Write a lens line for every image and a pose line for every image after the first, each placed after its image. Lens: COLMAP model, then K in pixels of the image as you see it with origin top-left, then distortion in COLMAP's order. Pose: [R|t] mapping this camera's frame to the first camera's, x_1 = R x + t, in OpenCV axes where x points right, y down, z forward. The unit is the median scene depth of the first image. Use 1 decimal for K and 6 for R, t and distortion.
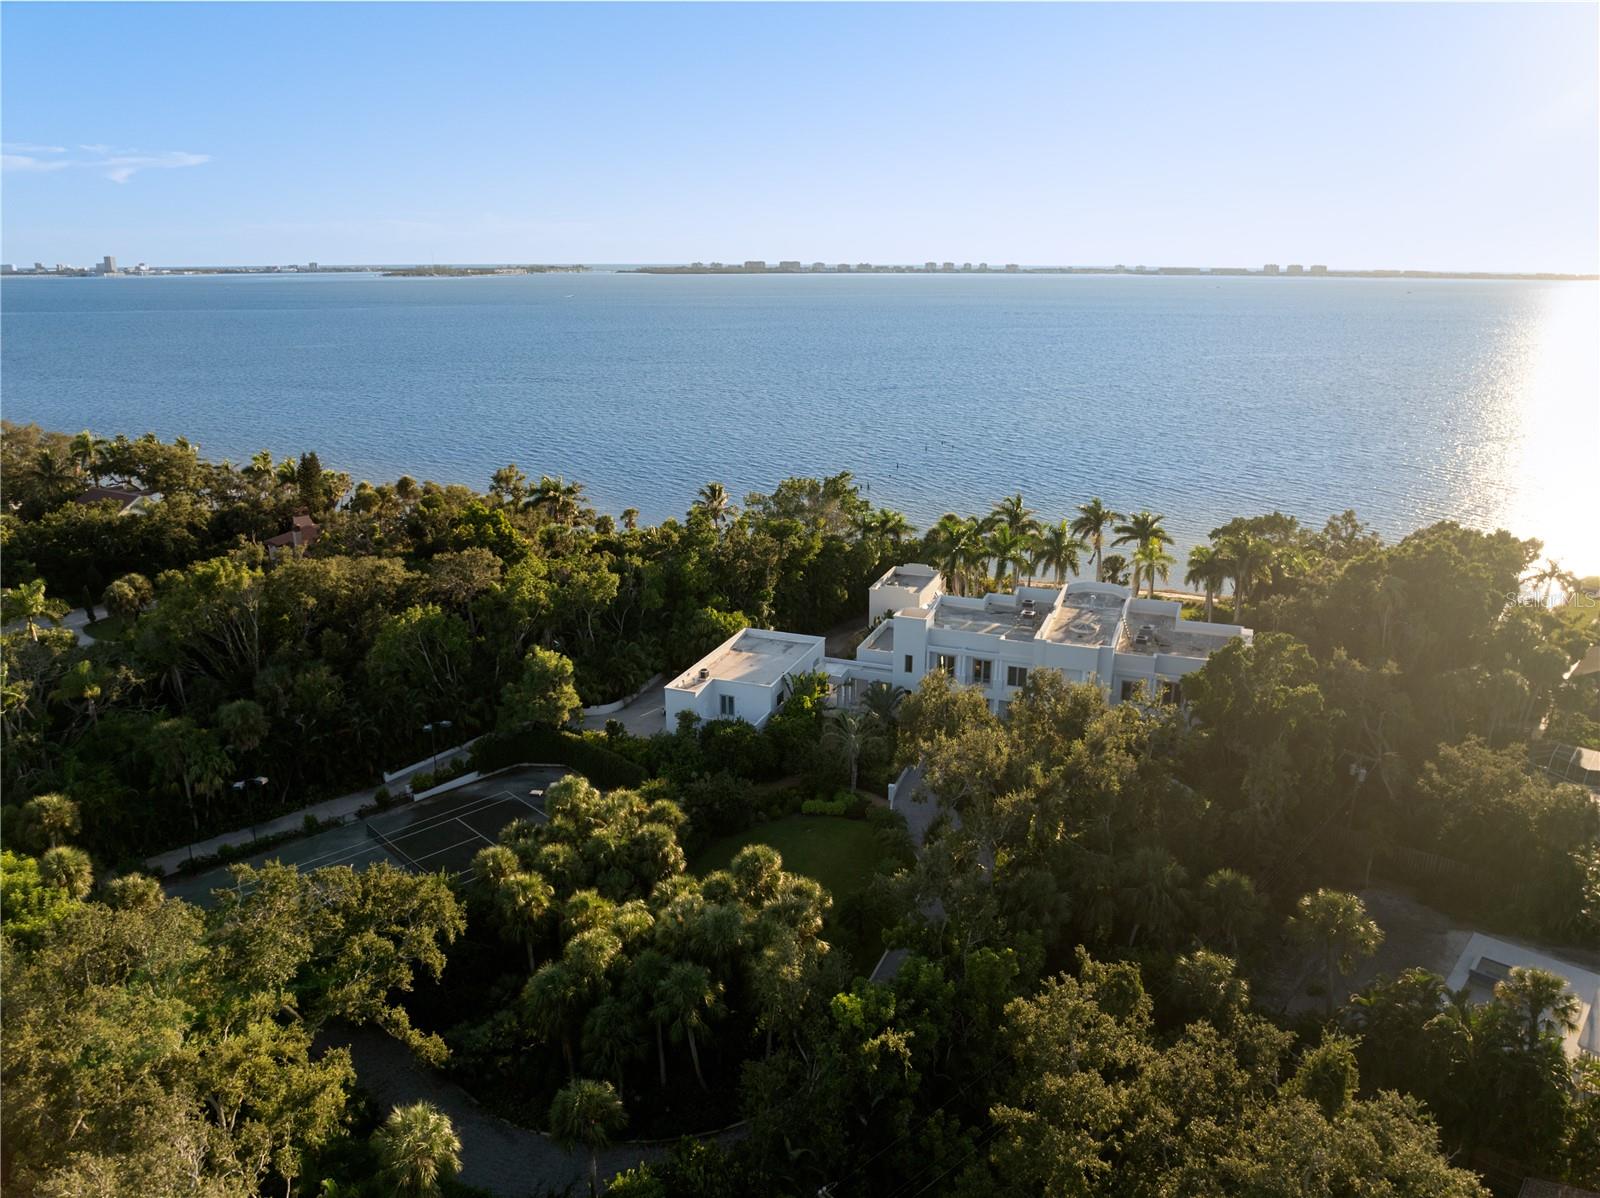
lens RADIAL K [[1136.5, 0, 799.9], [0, 1136.5, 602.5], [0, 0, 1]] dist [-0.050330, 0.016840]
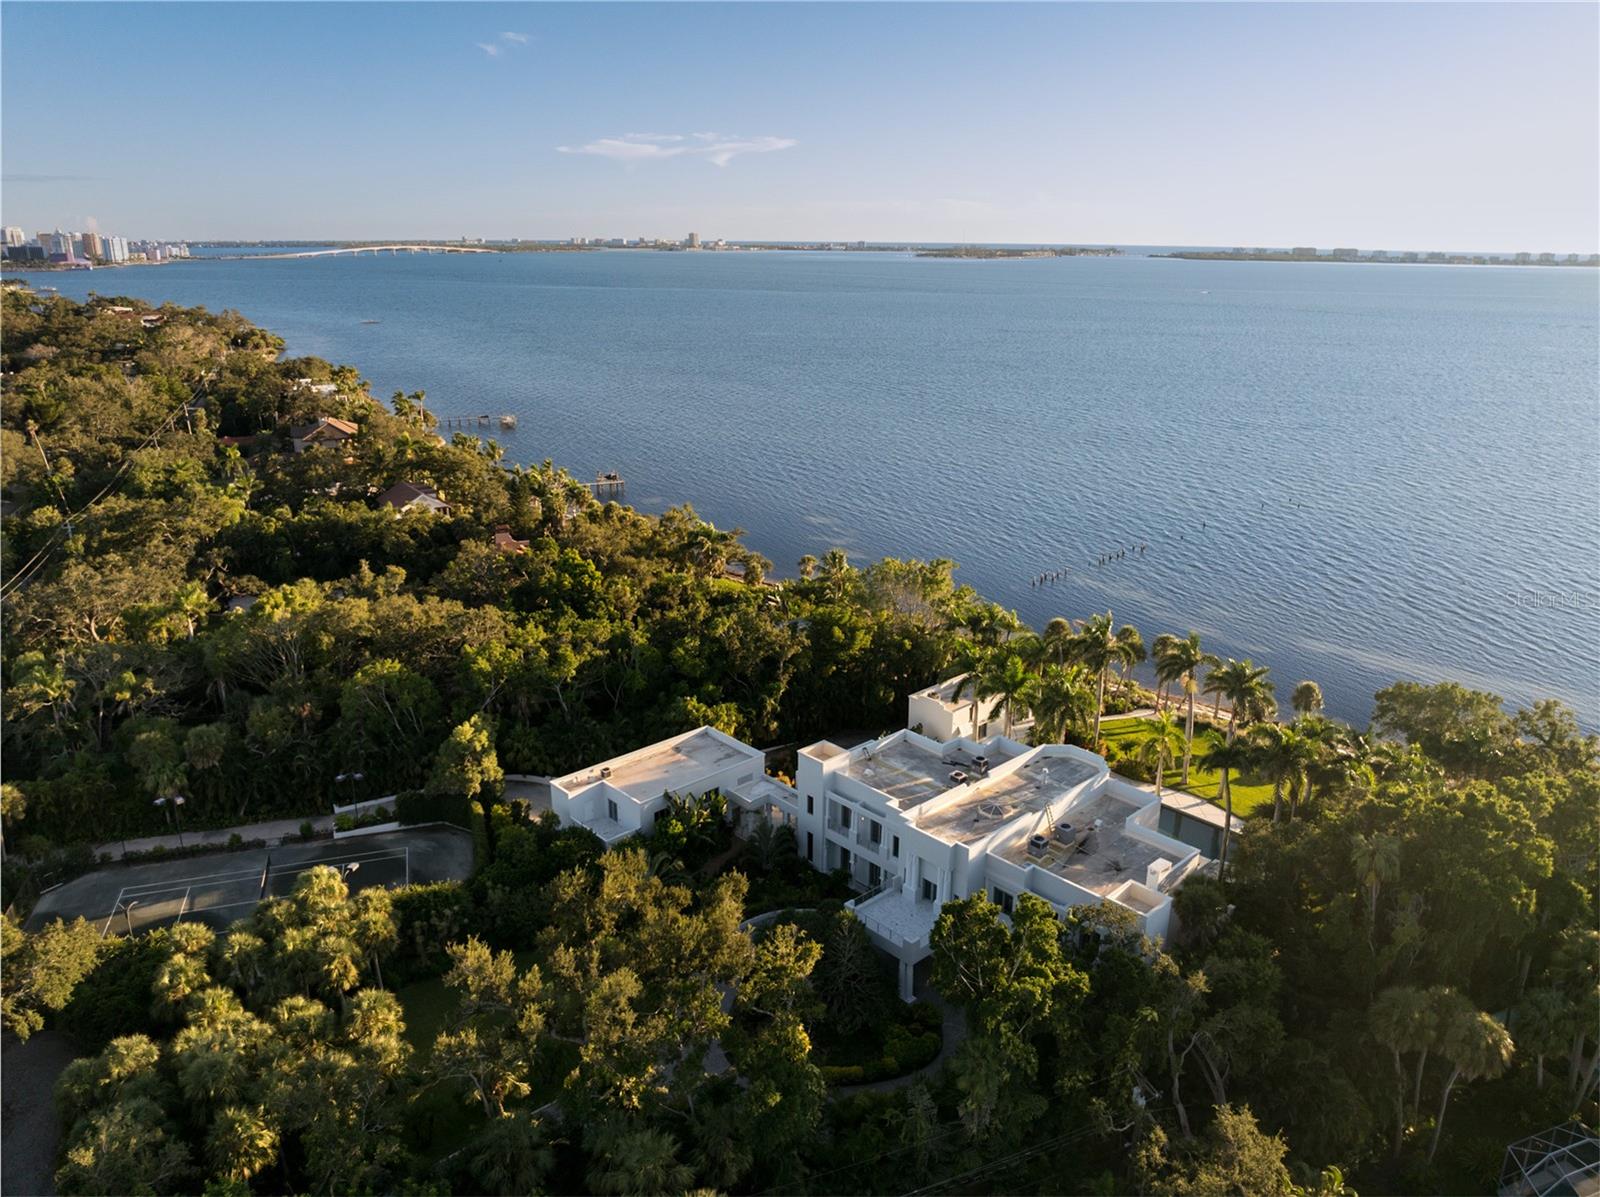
lens RADIAL K [[1136.5, 0, 797.6], [0, 1136.5, 594.4], [0, 0, 1]] dist [-0.050330, 0.016840]
pose [[0.893583, 0.136736, -0.427565, 0.356327], [-0.131605, 0.990425, 0.041694, -0.118214], [0.429172, 0.019012, 0.903022, 0.134190]]
